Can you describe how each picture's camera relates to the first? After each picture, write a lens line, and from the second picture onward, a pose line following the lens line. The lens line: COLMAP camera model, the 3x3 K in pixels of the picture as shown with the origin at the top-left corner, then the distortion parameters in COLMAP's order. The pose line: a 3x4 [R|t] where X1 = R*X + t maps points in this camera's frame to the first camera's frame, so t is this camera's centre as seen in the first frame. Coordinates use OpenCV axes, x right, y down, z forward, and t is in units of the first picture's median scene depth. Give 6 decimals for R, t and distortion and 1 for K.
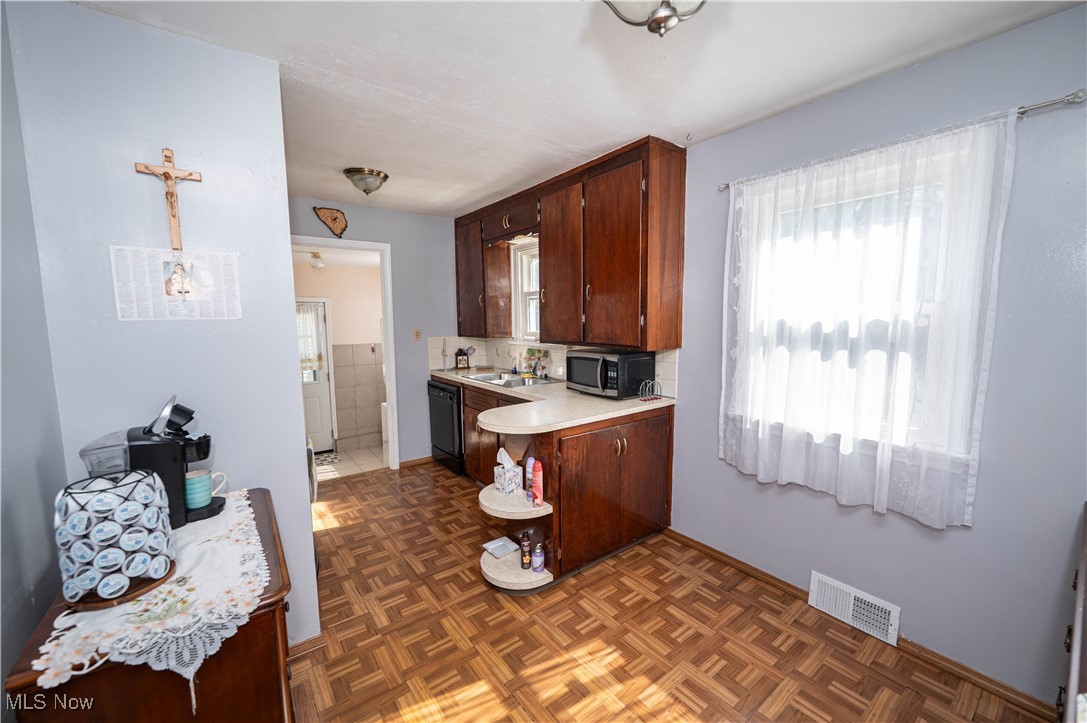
lens RADIAL K [[435.0, 0, 542.2], [0, 435.0, 364.1], [0, 0, 1]] dist [-0.001885, 0.000037]
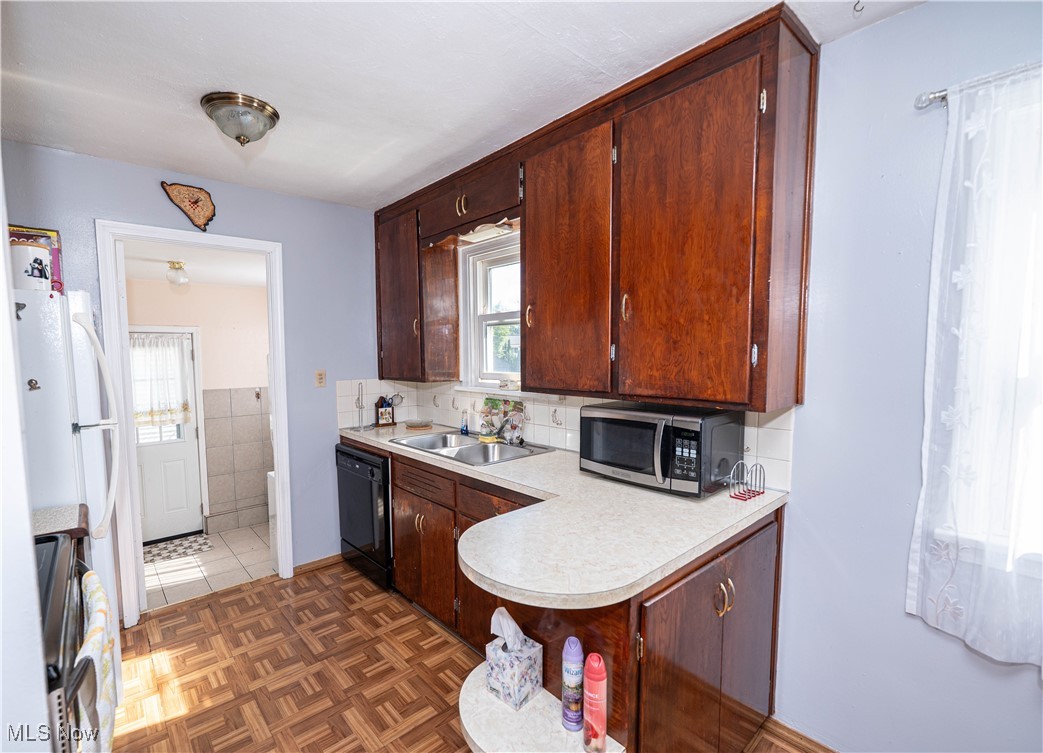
lens RADIAL K [[466.1, 0, 461.0], [0, 466.1, 389.1], [0, 0, 1]] dist [-0.005680, 0.000528]
pose [[0.999478, -0.005026, 0.031907, -0.142465], [0.006019, 0.999499, -0.031089, -0.040362], [-0.031735, 0.031265, 0.999007, 0.415314]]
